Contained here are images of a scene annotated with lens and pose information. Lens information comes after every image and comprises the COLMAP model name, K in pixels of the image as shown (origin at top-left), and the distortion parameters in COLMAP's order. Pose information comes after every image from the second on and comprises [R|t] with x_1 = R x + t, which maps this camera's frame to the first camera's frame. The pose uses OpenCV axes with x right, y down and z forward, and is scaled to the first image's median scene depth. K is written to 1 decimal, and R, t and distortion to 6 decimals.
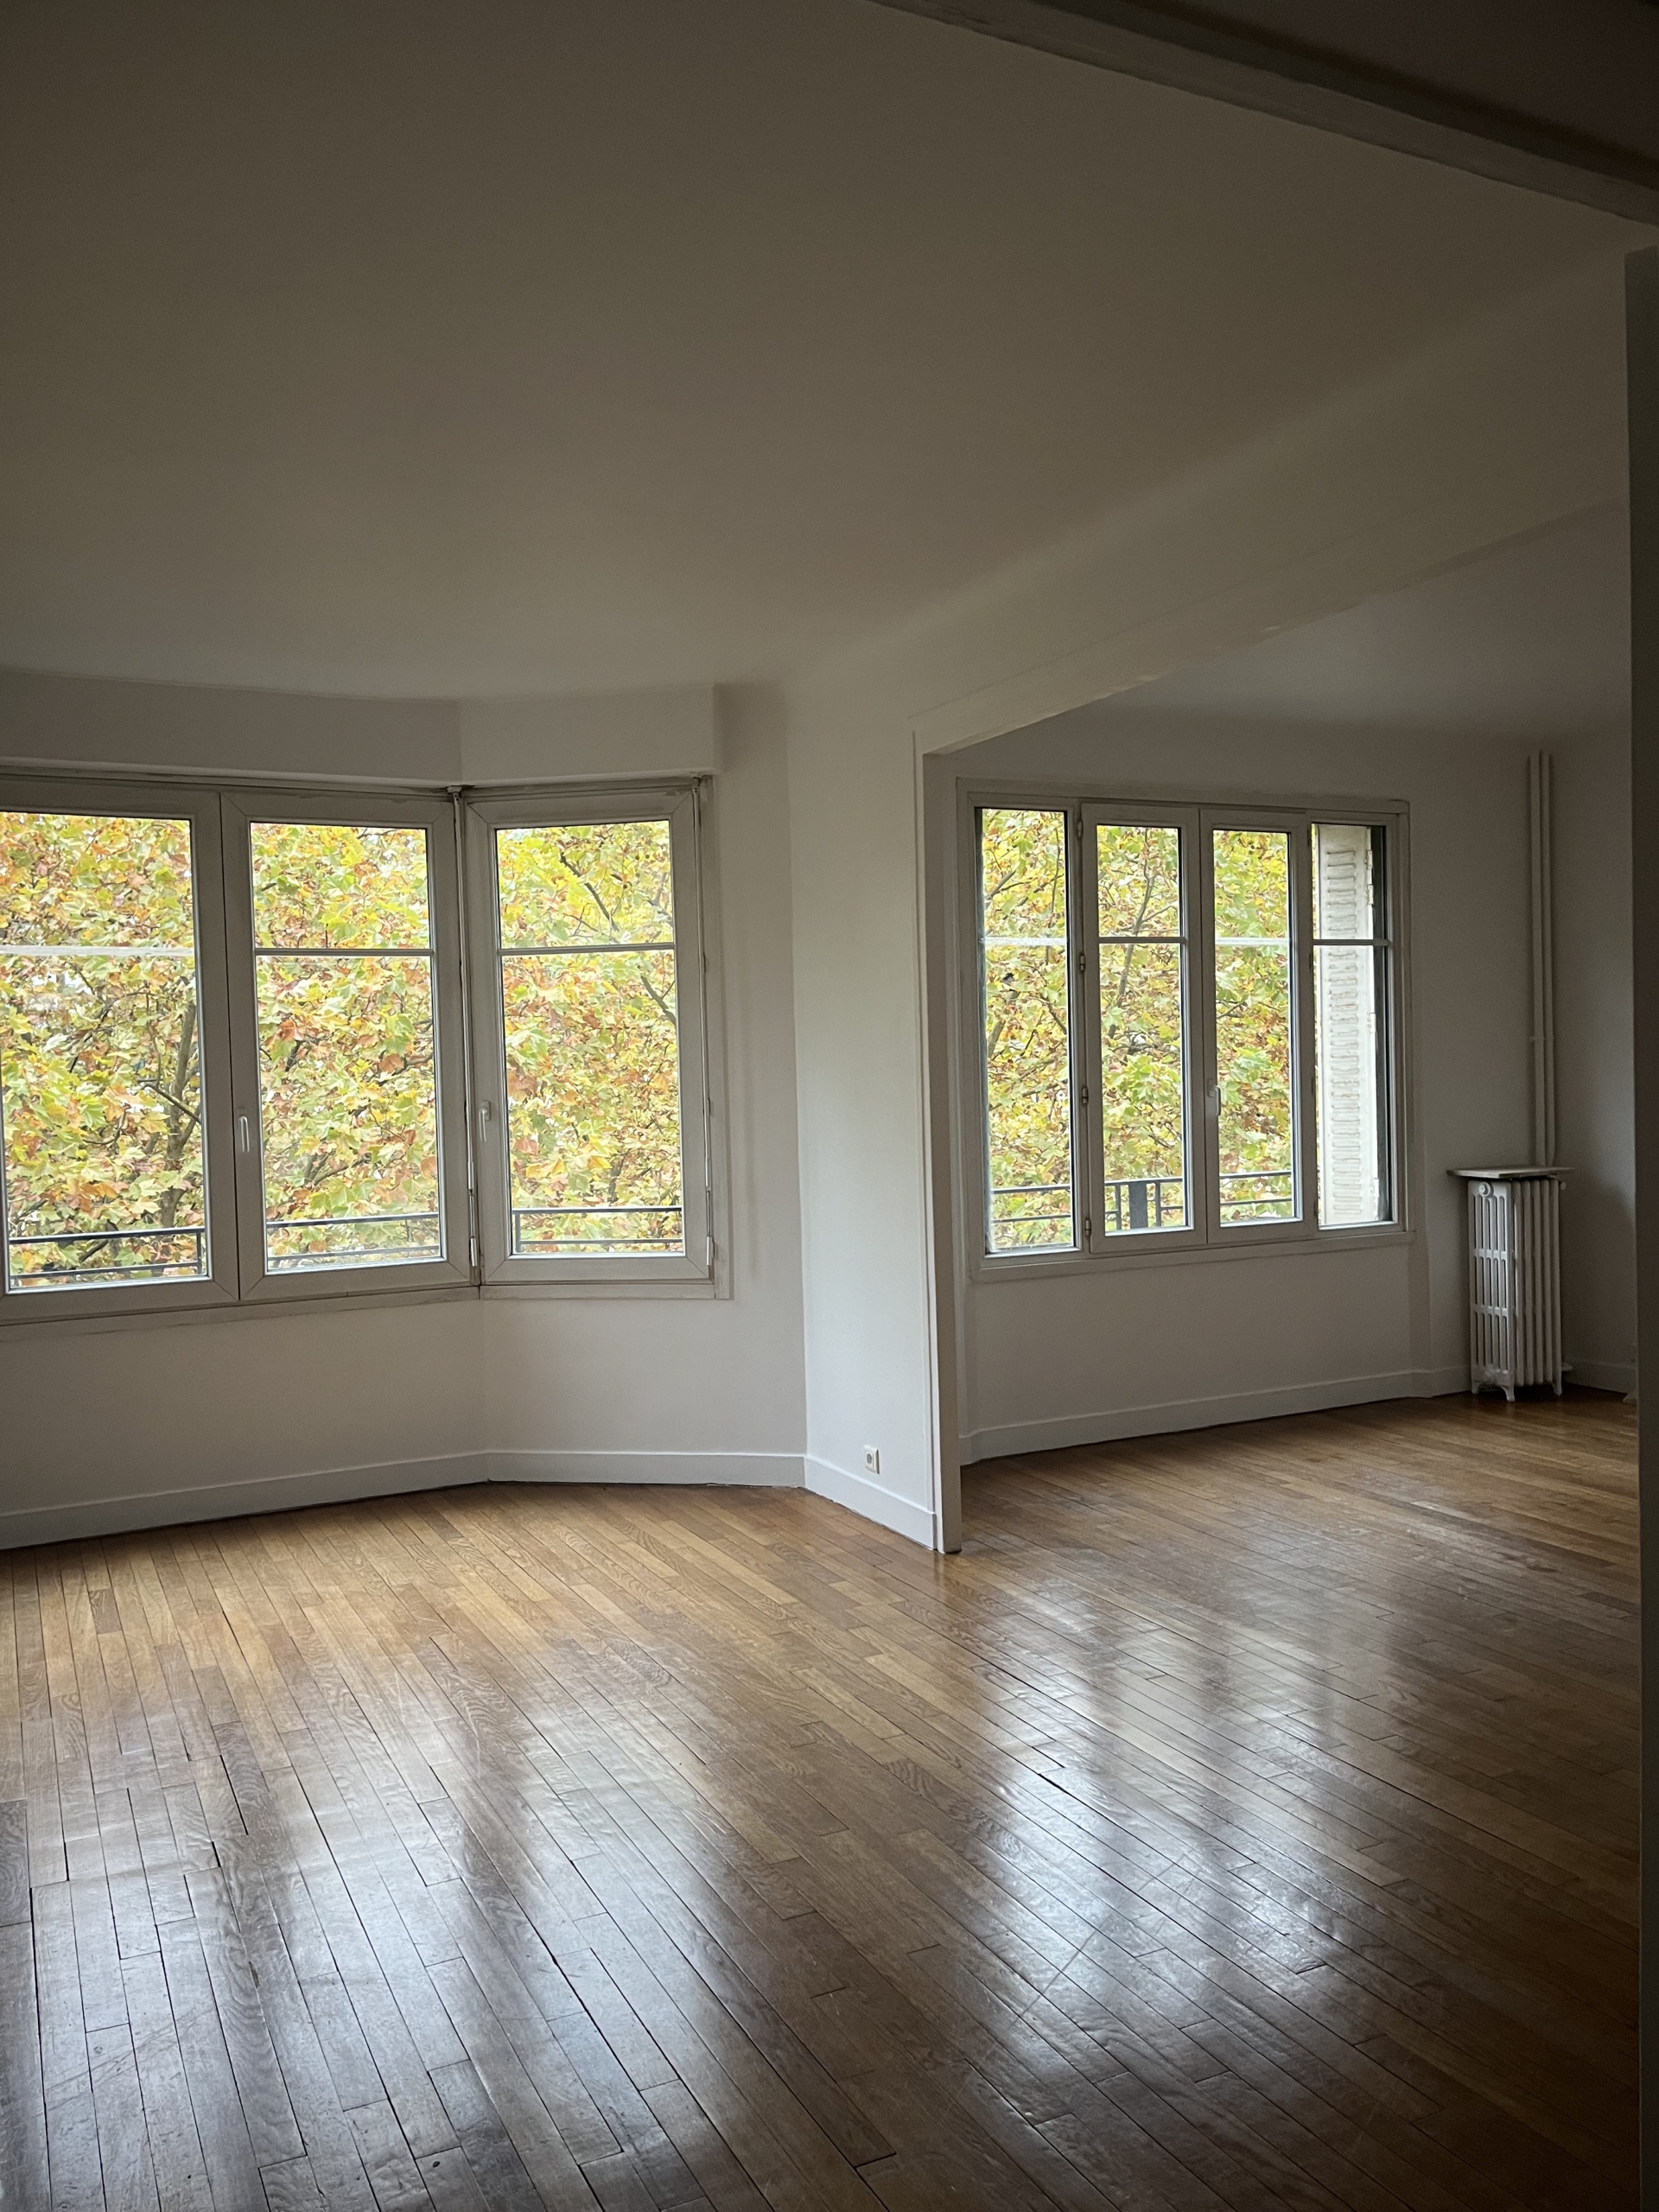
lens RADIAL K [[1680.5, 0, 823.6], [0, 1680.5, 1109.6], [0, 0, 1]] dist [0.052013, -0.056187]
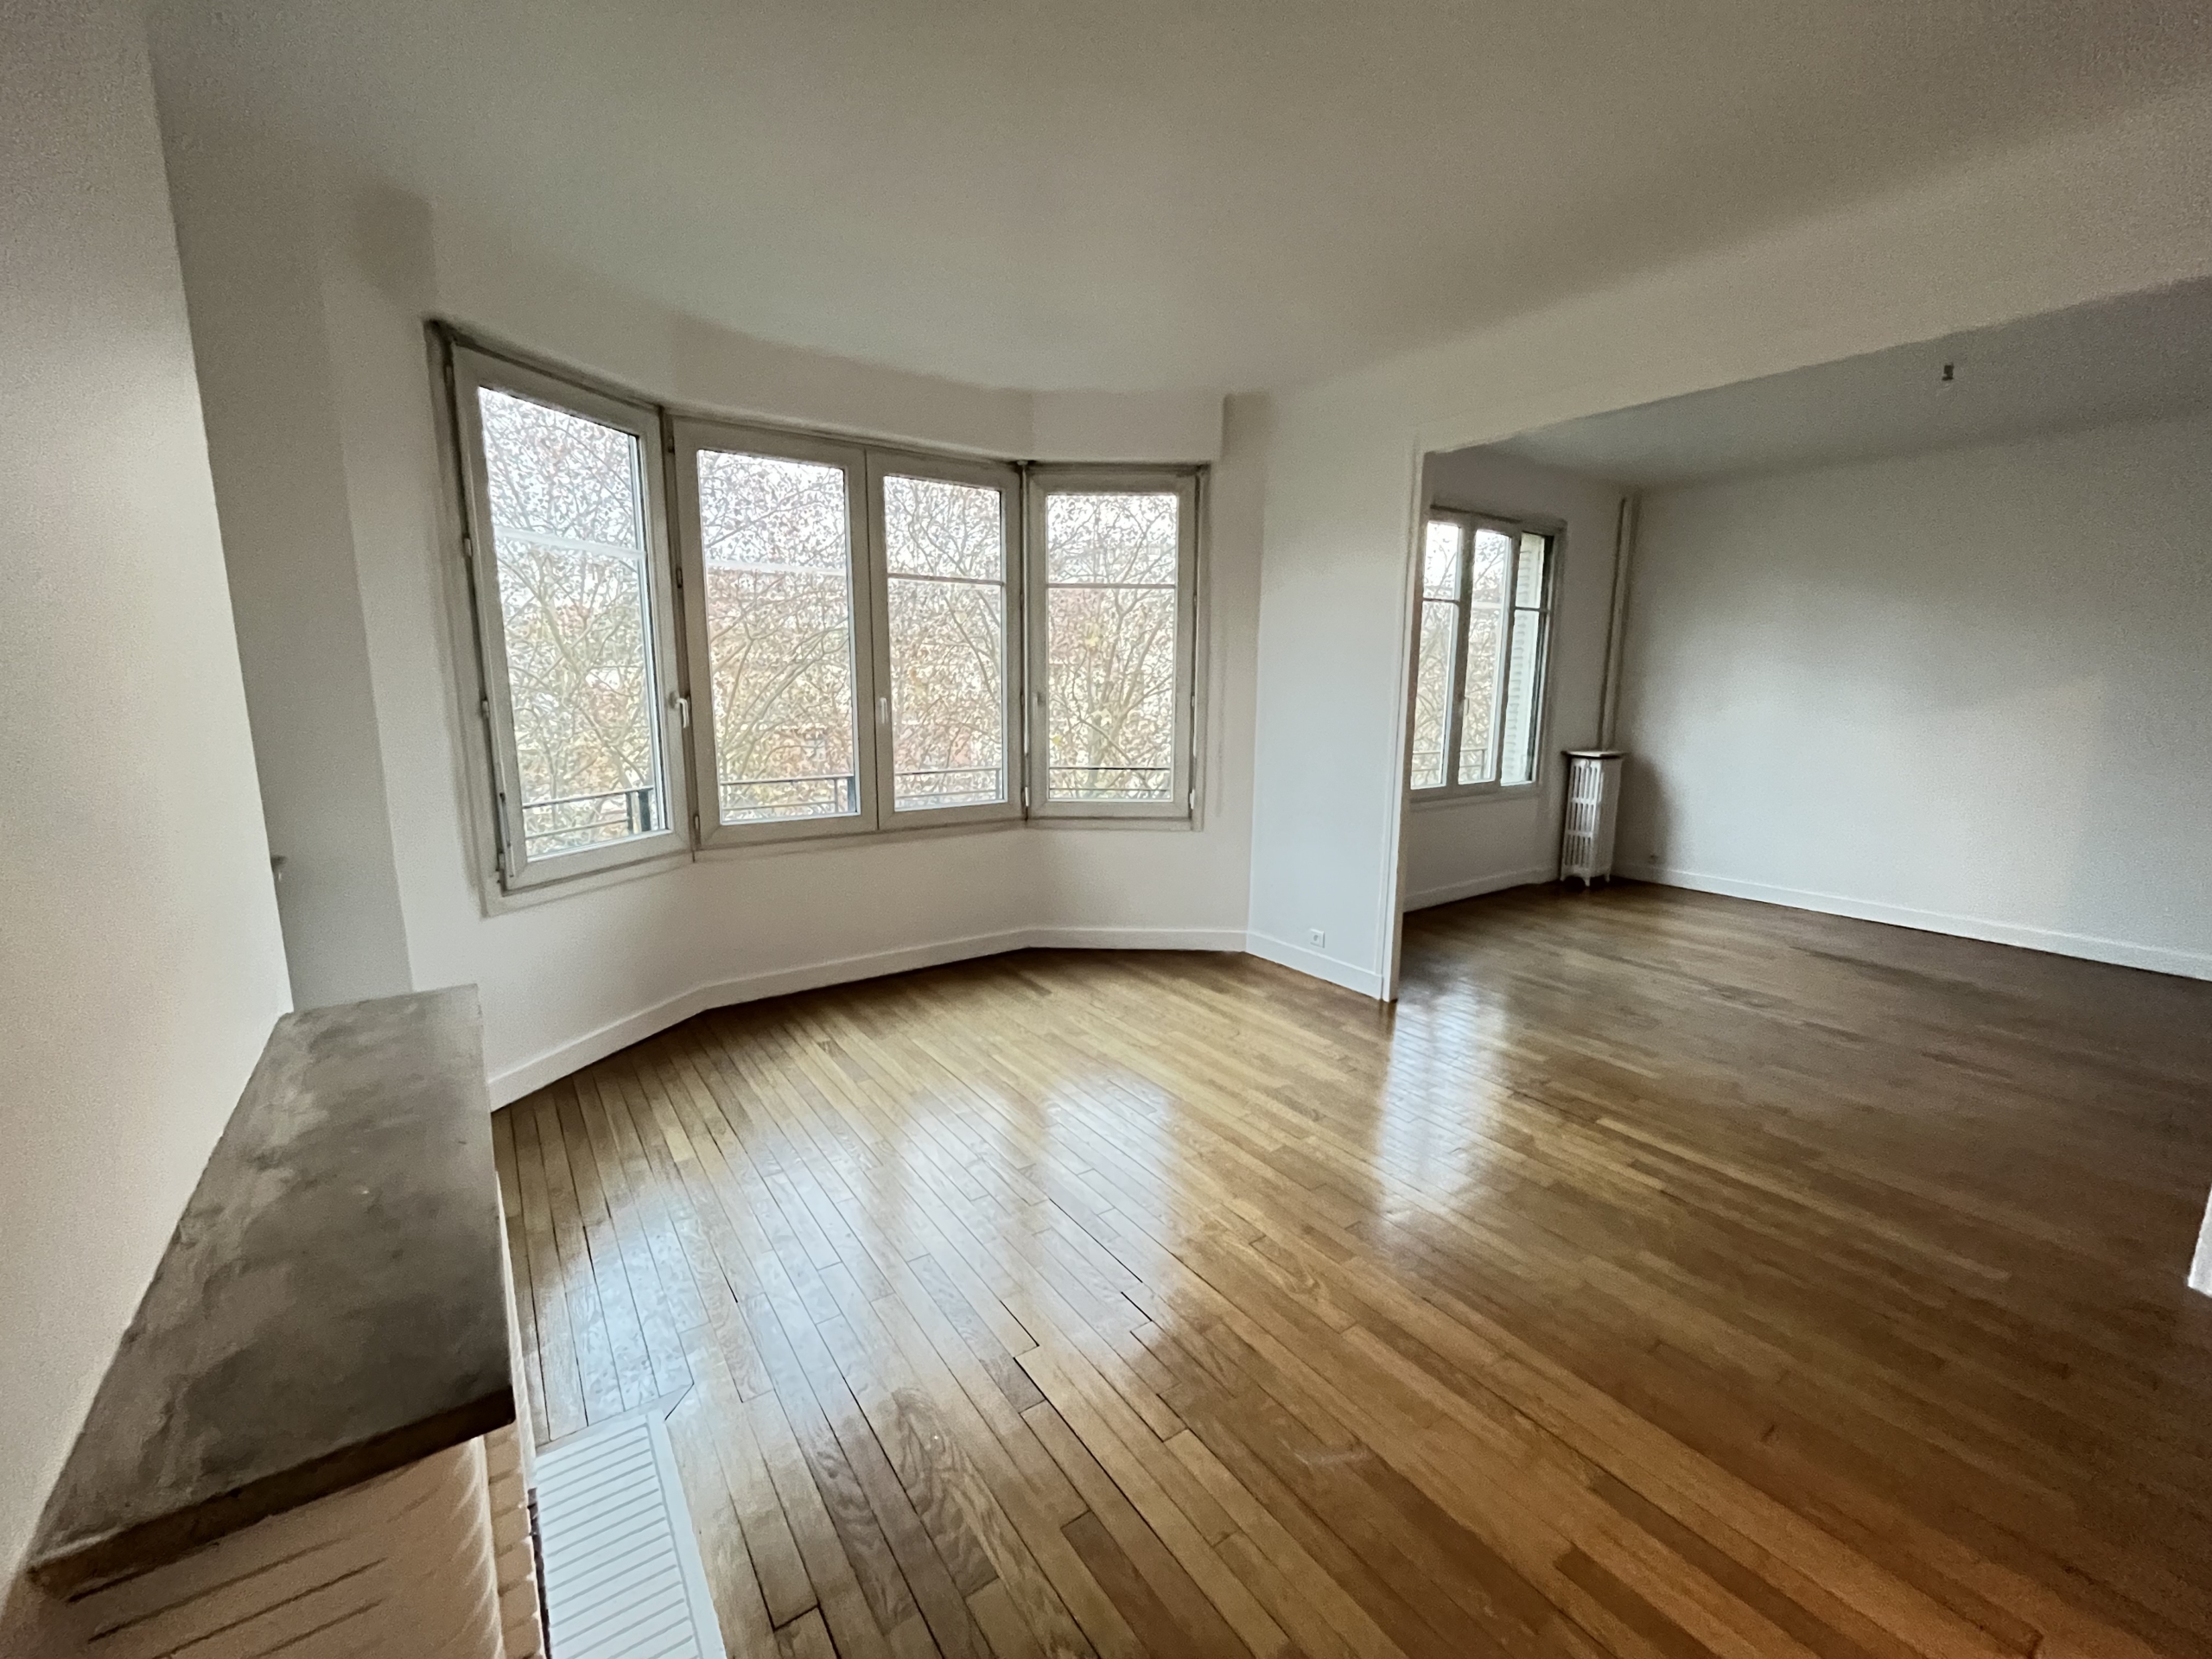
lens RADIAL K [[903.8, 0, 1106.0], [0, 903.8, 824.8], [0, 0, 1]] dist [-0.005091, 0.000120]
pose [[0.986023, 0.008834, 0.166374, -0.279920], [-0.031957, 0.990080, 0.136824, 0.000497], [-0.163515, -0.140229, 0.976524, 0.232941]]
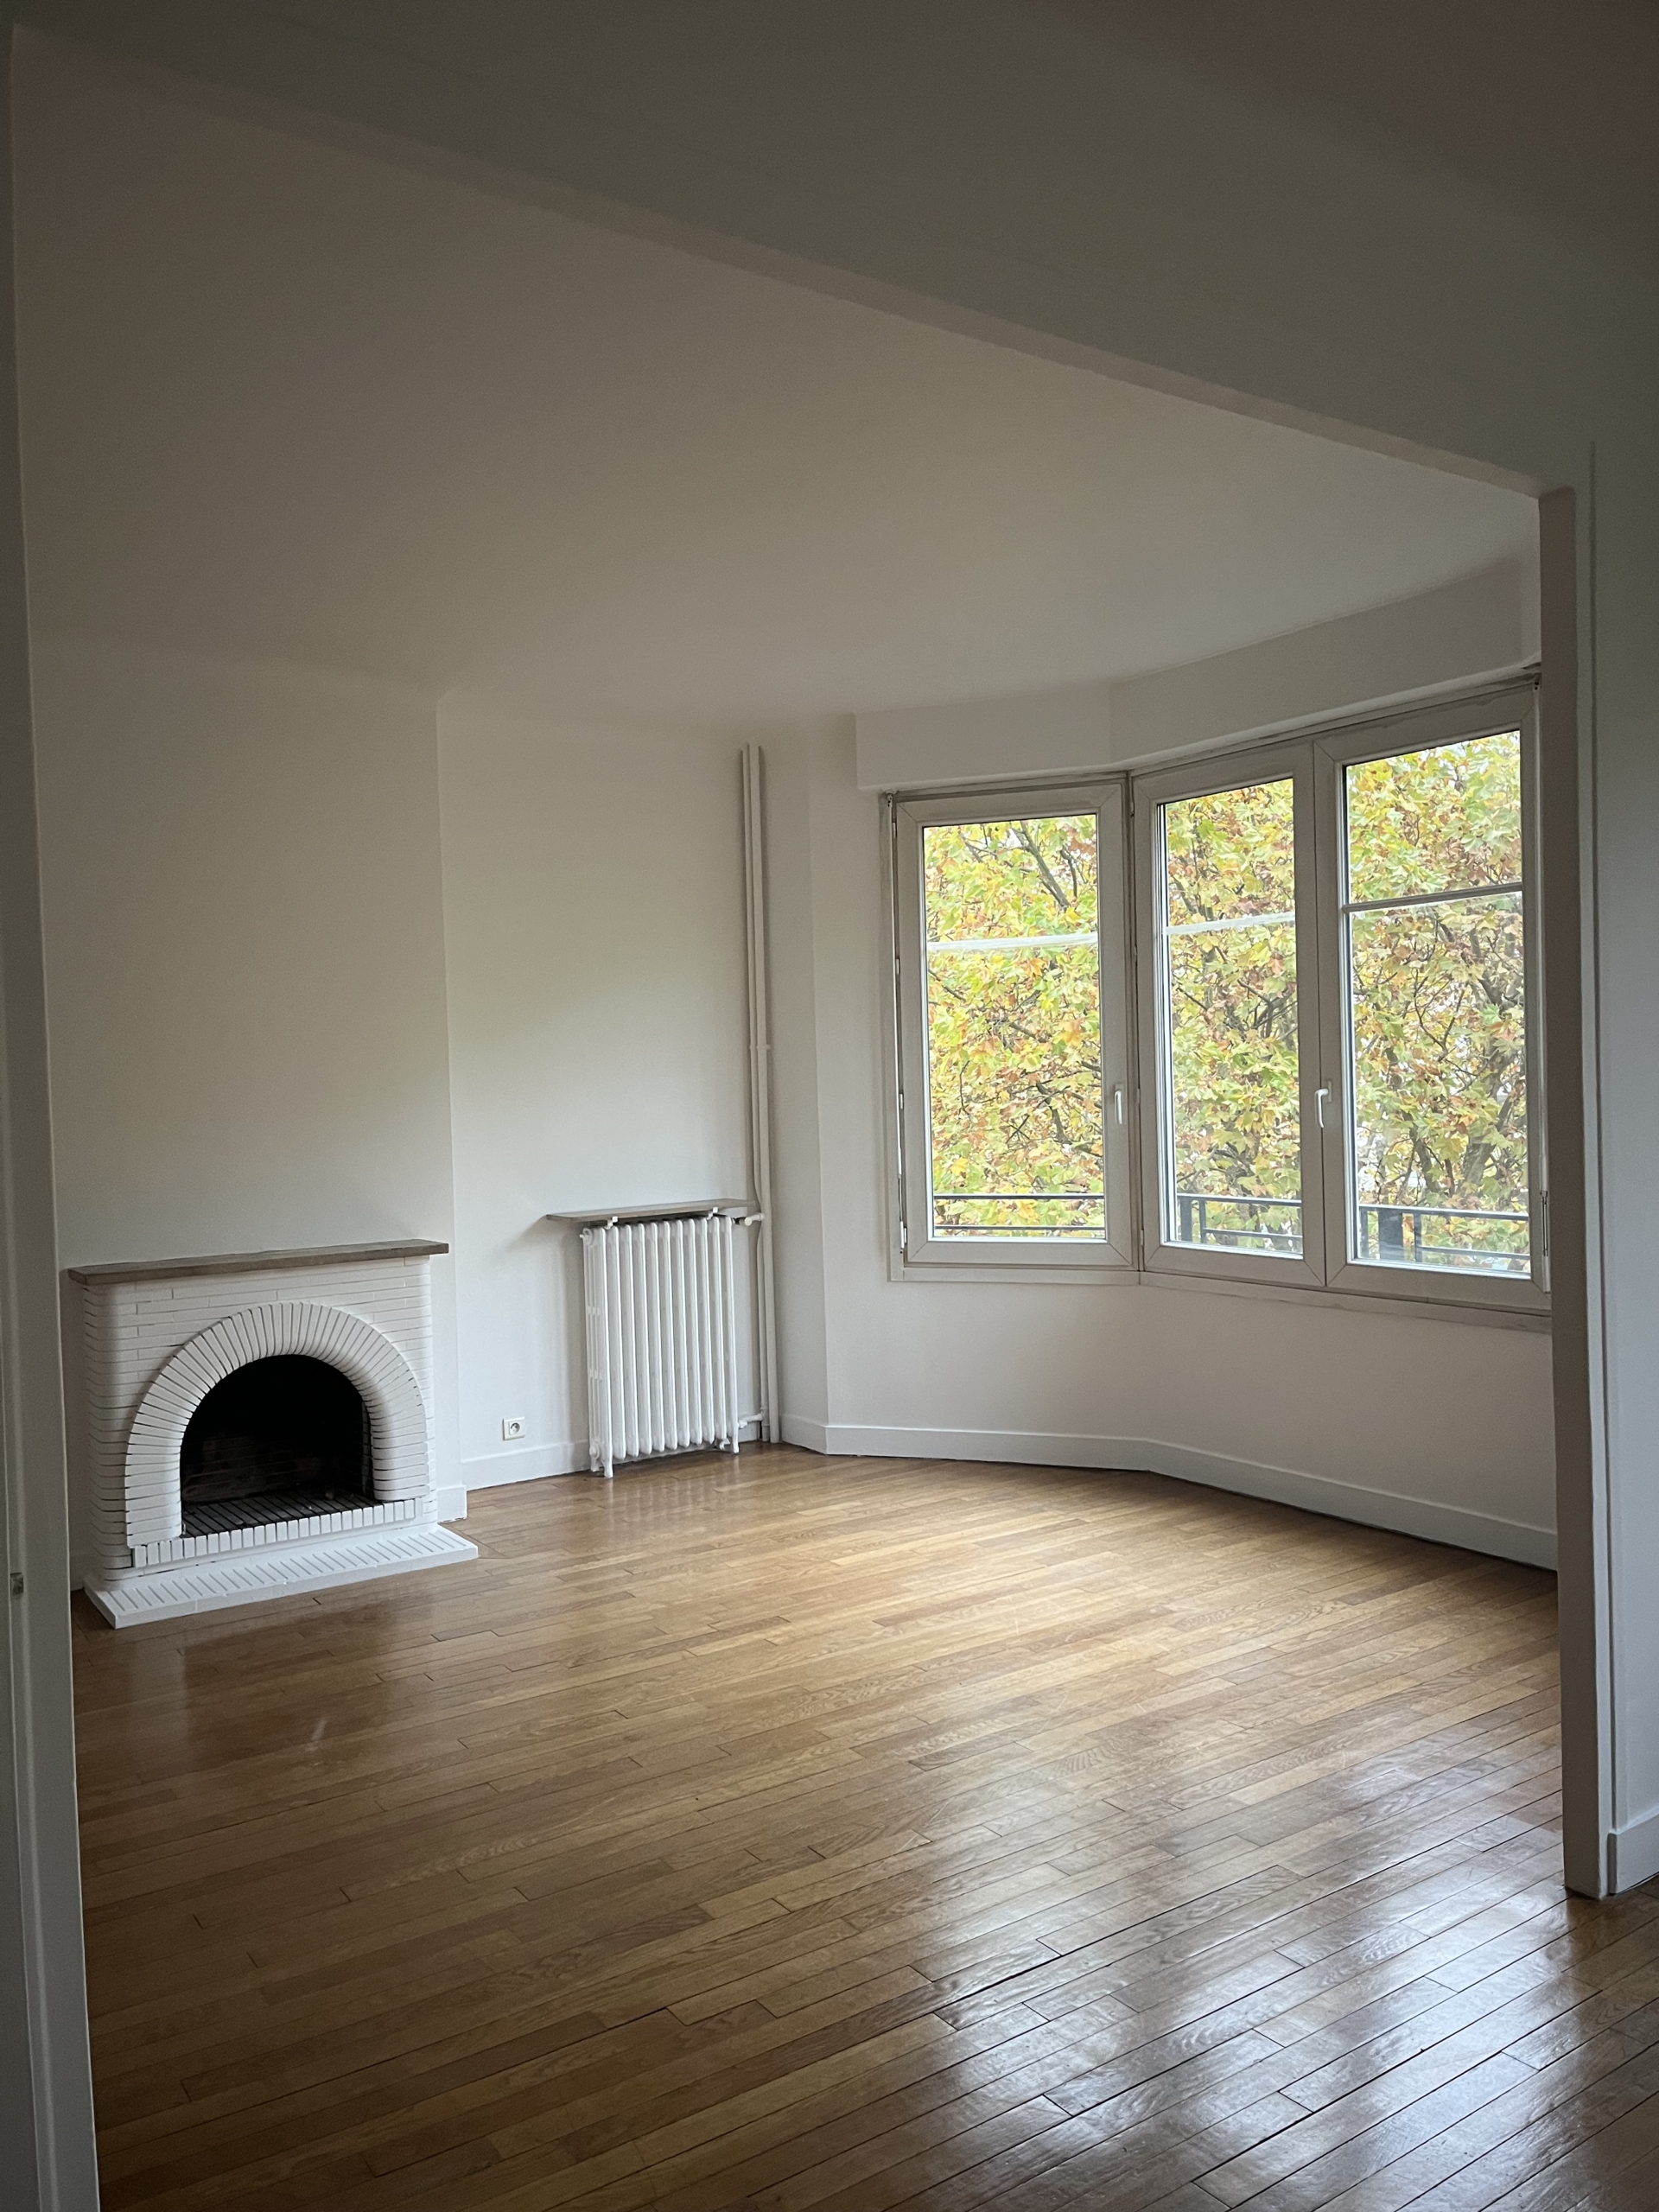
lens RADIAL K [[1680.5, 0, 815.9], [0, 1680.5, 1121.0], [0, 0, 1]] dist [0.052013, -0.056187]
pose [[0.136915, 0.050936, -0.989272, 0.530446], [0.003150, 0.998650, 0.051855, -0.027714], [0.990578, -0.010216, 0.136570, 0.588202]]
